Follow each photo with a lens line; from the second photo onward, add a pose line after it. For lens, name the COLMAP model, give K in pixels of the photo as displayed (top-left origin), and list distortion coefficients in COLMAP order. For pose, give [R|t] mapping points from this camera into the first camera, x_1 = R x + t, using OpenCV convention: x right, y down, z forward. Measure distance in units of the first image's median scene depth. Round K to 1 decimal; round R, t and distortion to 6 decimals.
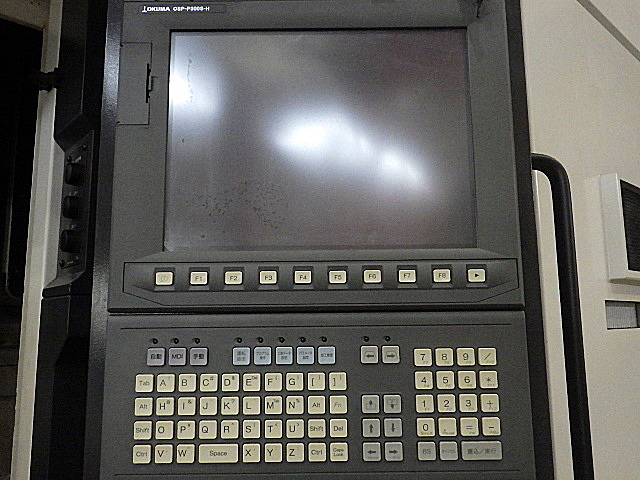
lens RADIAL K [[519.5, 0, 324.5], [0, 519.5, 238.9], [0, 0, 1]] dist [-0.008769, -0.002156]
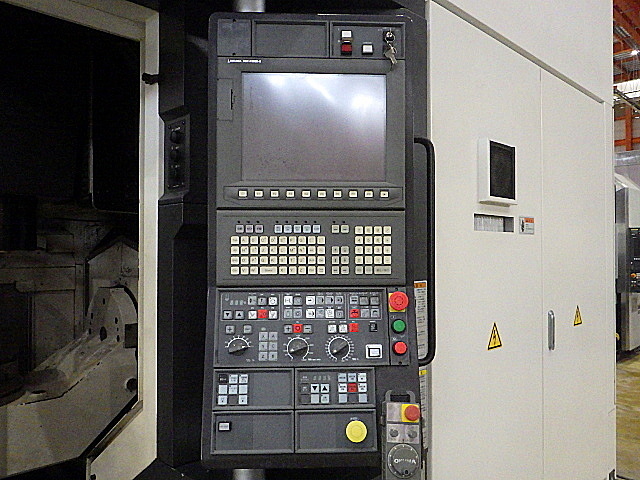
lens RADIAL K [[519.5, 0, 315.2], [0, 519.5, 245.3], [0, 0, 1]] dist [-0.008769, -0.002156]
pose [[0.999131, 0.010857, 0.040247, -0.091317], [-0.016686, 0.988926, 0.147468, -0.037117], [-0.038200, -0.148011, 0.988248, -1.243316]]
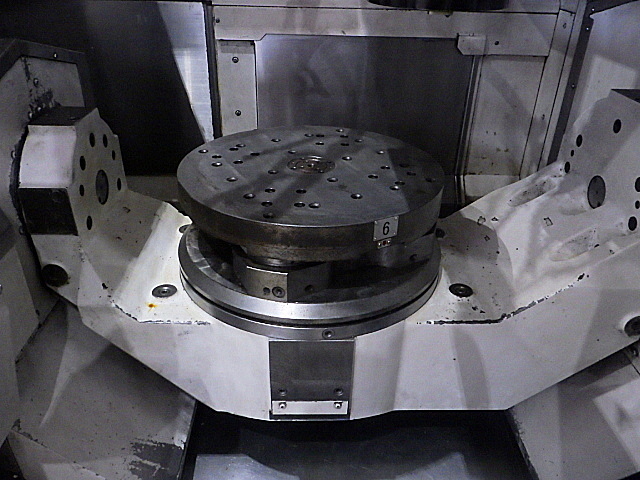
lens RADIAL K [[519.5, 0, 322.1], [0, 519.5, 244.2], [0, 0, 1]] dist [-0.008769, -0.002156]
pose [[0.746877, 0.358190, -0.560245, -1.269176], [0.078373, 0.789233, 0.609073, 0.152793], [0.660327, -0.498810, 0.561388, 0.983151]]
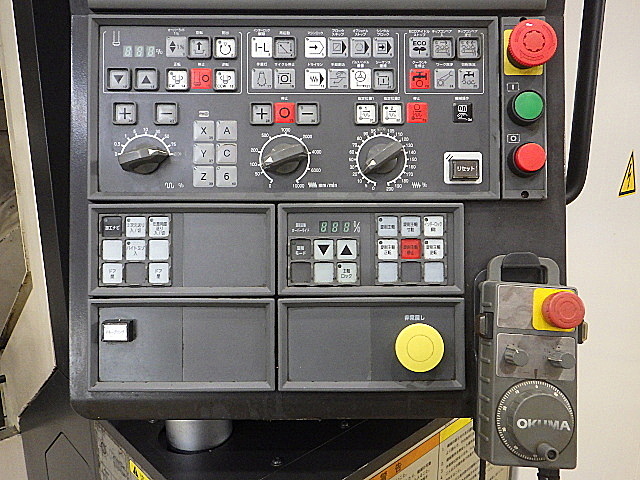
lens RADIAL K [[519.5, 0, 319.4], [0, 519.5, 237.4], [0, 0, 1]] dist [-0.008769, -0.002156]
pose [[0.999822, 0.010809, 0.015493, -0.021073], [-0.015718, 0.930911, 0.364908, 0.513818], [-0.010479, -0.365086, 0.930915, -0.045706]]
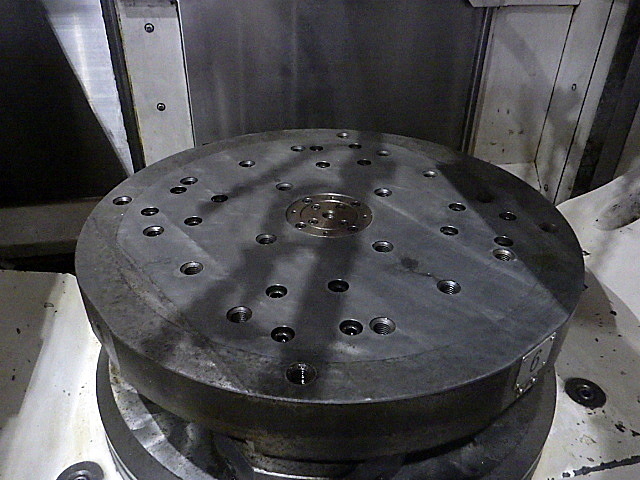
lens RADIAL K [[519.5, 0, 321.1], [0, 519.5, 241.3], [0, 0, 1]] dist [-0.008769, -0.002156]
pose [[0.851566, 0.307115, -0.424871, -2.092506], [0.060927, 0.746970, 0.662060, 0.450304], [0.520694, -0.589674, 0.617383, 1.527919]]
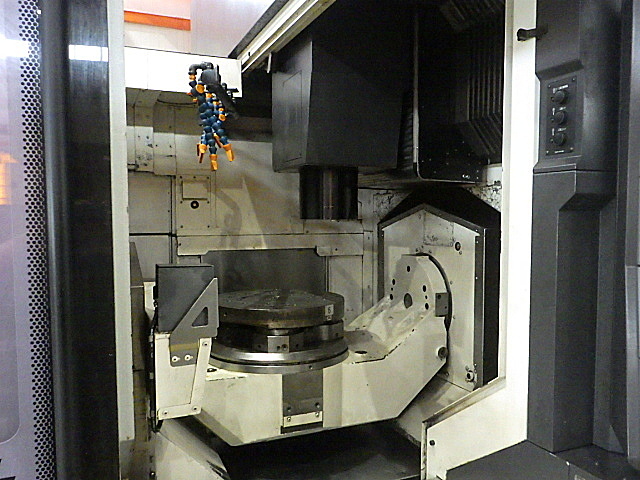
lens RADIAL K [[519.5, 0, 321.9], [0, 519.5, 249.6], [0, 0, 1]] dist [-0.008769, -0.002156]
pose [[0.940459, 0.030667, -0.338522, -0.893893], [0.047185, 0.974501, 0.219368, -0.069615], [0.336617, -0.222280, 0.915030, -1.215195]]
